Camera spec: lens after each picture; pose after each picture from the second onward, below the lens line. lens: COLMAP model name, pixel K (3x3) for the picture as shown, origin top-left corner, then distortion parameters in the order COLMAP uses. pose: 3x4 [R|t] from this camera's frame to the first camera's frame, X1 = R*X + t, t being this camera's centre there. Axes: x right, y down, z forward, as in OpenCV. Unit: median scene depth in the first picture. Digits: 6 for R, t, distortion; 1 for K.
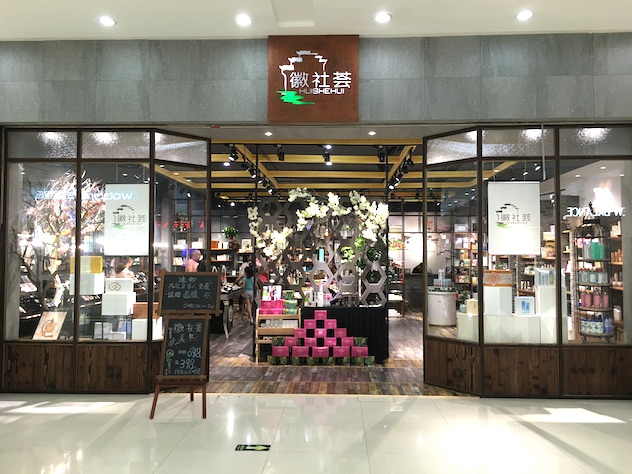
lens RADIAL K [[541.9, 0, 319.3], [0, 541.9, 237.6], [0, 0, 1]] dist [0.032957, -0.031183]
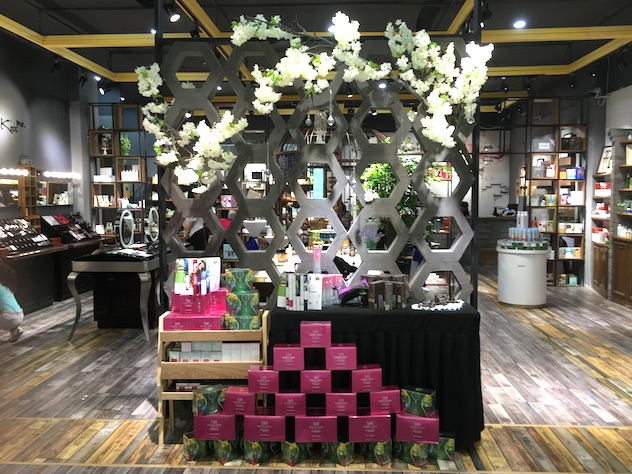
lens RADIAL K [[541.9, 0, 316.1], [0, 541.9, 221.4], [0, 0, 1]] dist [0.032957, -0.031183]
pose [[0.999949, -0.006394, -0.007877, 0.006057], [0.007013, 0.996676, 0.081159, 0.029101], [0.007332, -0.081210, 0.996670, 0.596305]]
